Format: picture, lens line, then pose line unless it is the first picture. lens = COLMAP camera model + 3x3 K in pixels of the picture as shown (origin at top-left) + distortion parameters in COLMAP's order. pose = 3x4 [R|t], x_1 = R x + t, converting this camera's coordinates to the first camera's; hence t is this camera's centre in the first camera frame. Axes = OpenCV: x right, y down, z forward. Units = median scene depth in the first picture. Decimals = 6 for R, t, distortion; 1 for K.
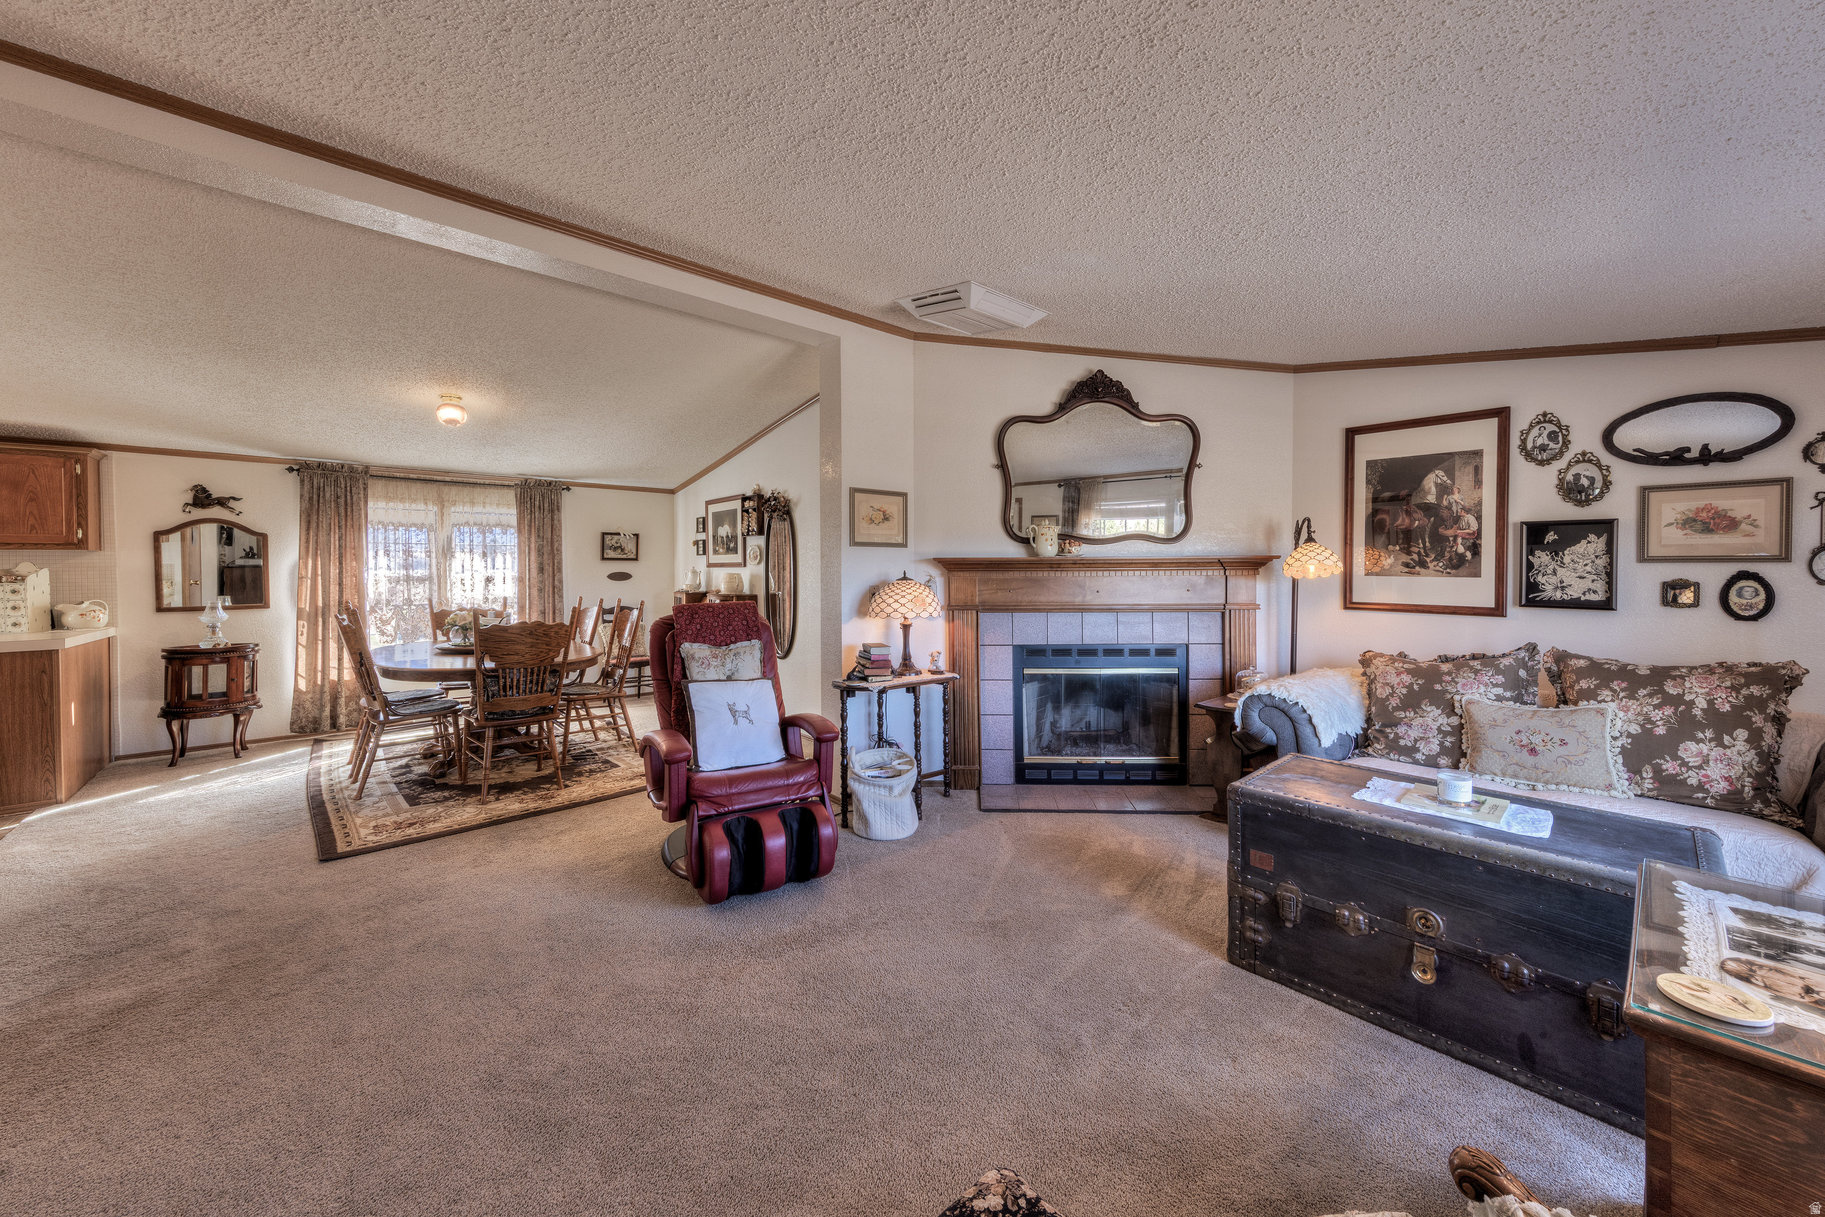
lens RADIAL K [[668.6, 0, 940.1], [0, 668.6, 574.0], [0, 0, 1]] dist [0.000749, 0.000267]
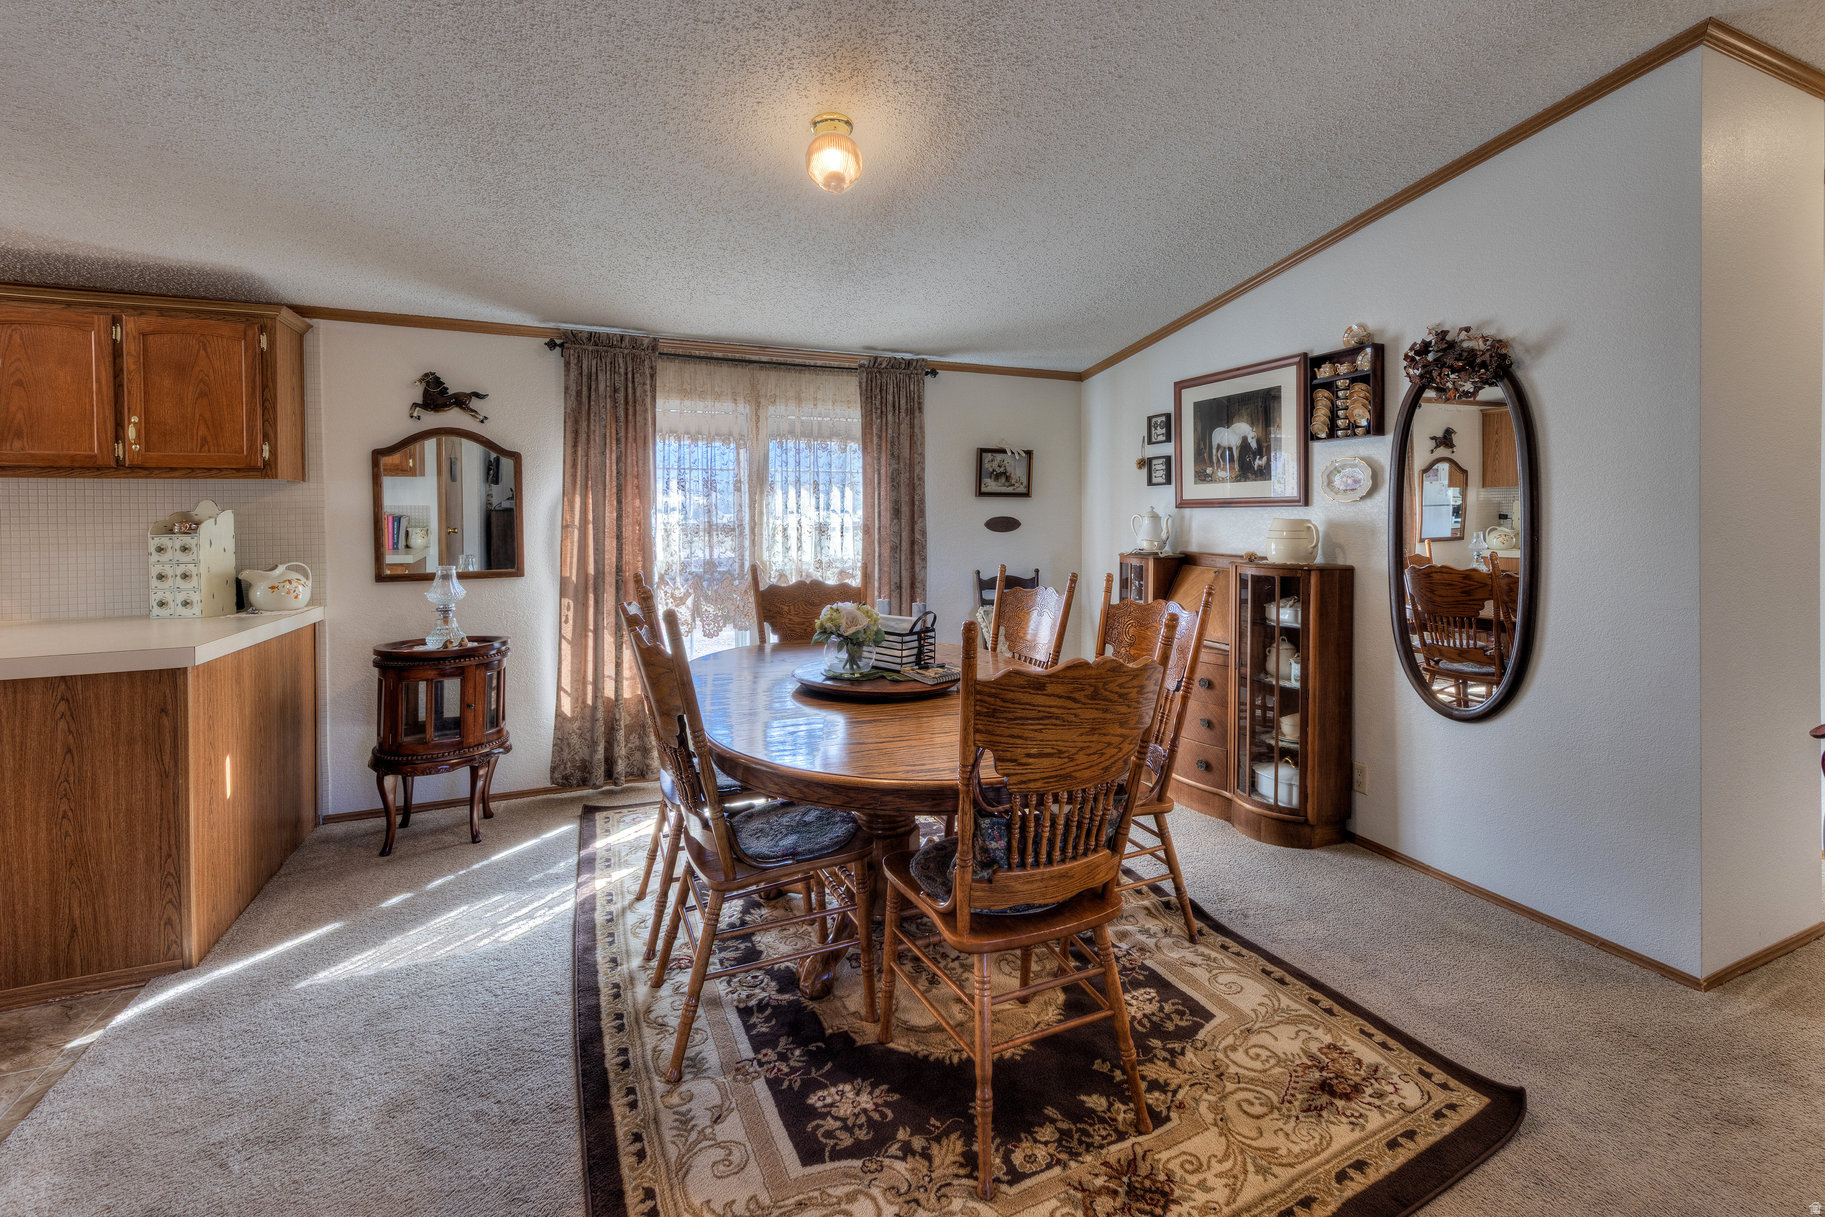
lens RADIAL K [[787.5, 0, 934.2], [0, 787.5, 519.3], [0, 0, 1]] dist [0.017237, -0.007405]
pose [[0.946822, 0.000885, -0.321757, -0.415491], [-0.000905, 1.000000, 0.000087, -0.000761], [0.321756, 0.000208, 0.946822, 0.436915]]
